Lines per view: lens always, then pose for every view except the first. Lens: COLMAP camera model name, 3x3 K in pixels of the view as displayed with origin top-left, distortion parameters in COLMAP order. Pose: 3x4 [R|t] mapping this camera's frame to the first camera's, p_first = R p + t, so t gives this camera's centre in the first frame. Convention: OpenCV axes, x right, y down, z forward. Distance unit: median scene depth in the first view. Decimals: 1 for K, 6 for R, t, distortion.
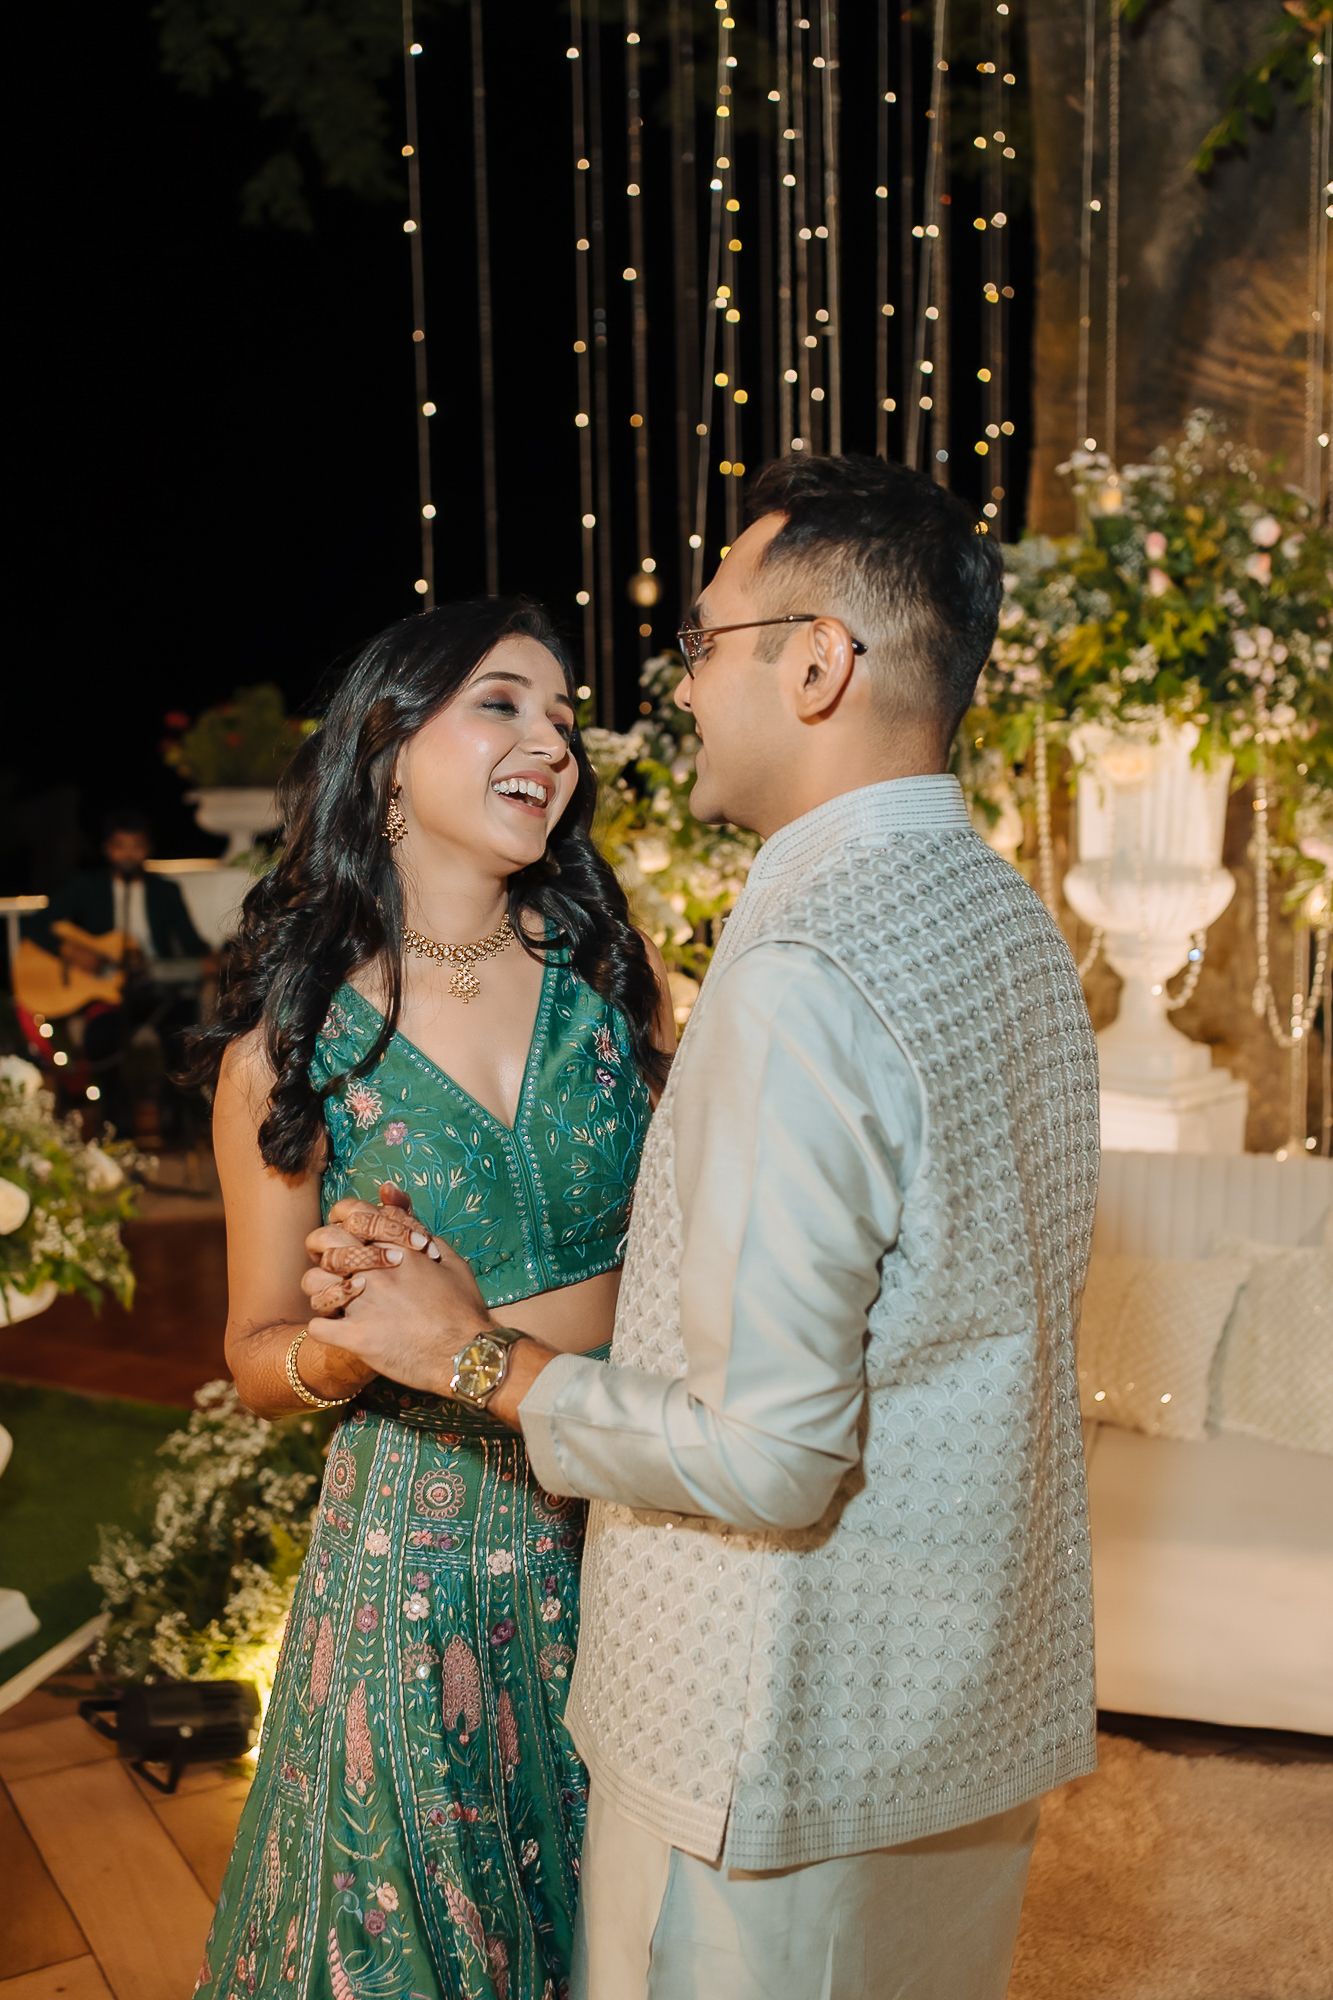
lens RADIAL K [[2017.8, 0, 663.4], [0, 2017.8, 995.0], [0, 0, 1]] dist [0.006550, 0.000000]
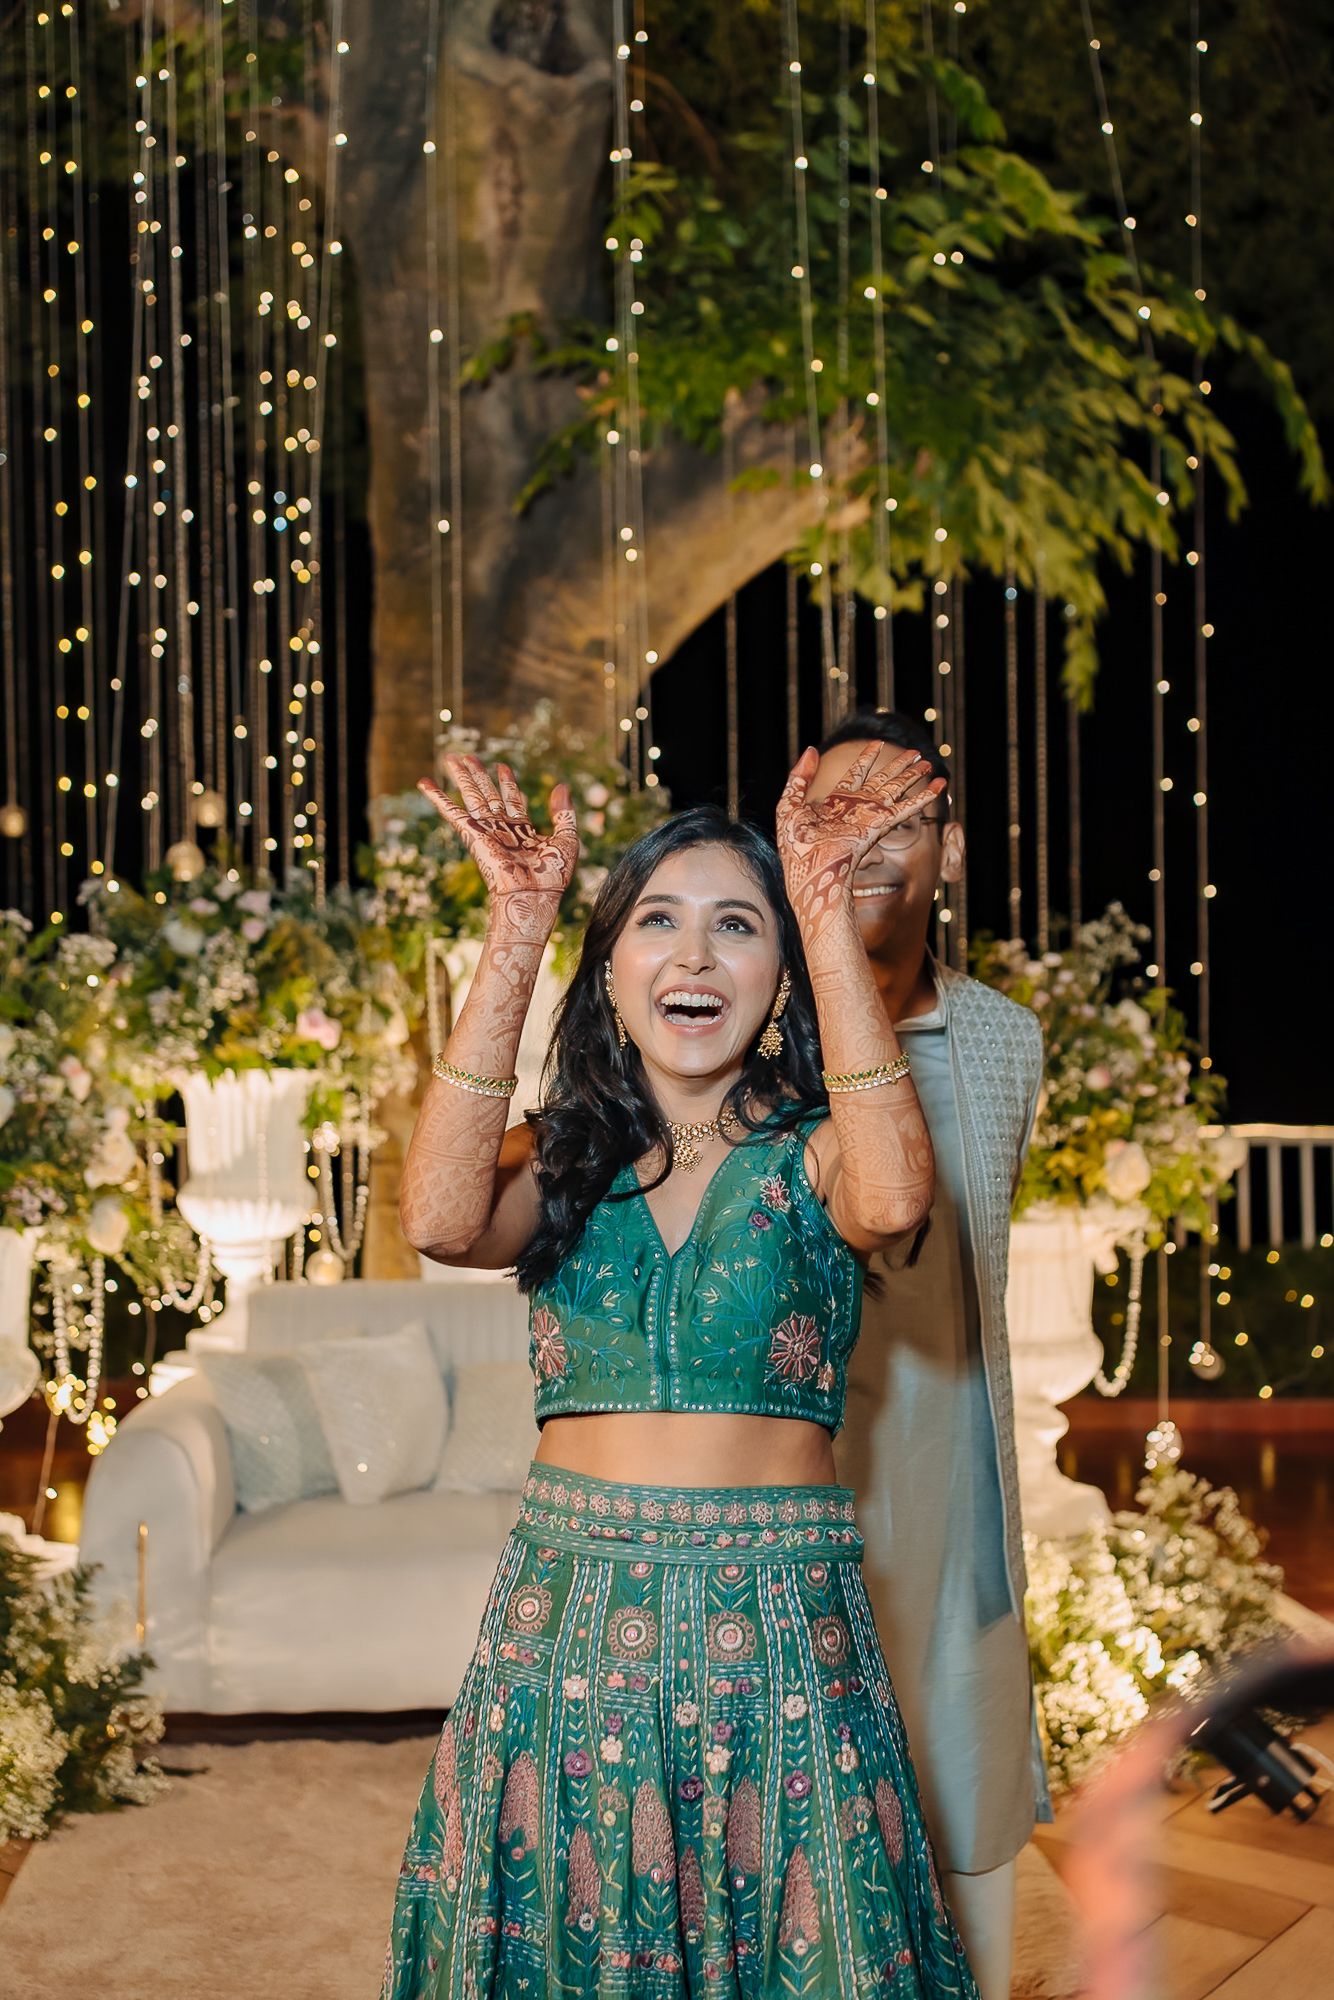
lens RADIAL K [[2171.2, 0, 669.8], [0, 2171.2, 1007.1], [0, 0, 1]] dist [-0.023178, 0.000000]
pose [[0.928907, 0.004608, 0.370283, -0.168089], [0.040476, 0.992668, -0.113891, 0.063579], [-0.368093, 0.120782, 0.921911, -0.273722]]
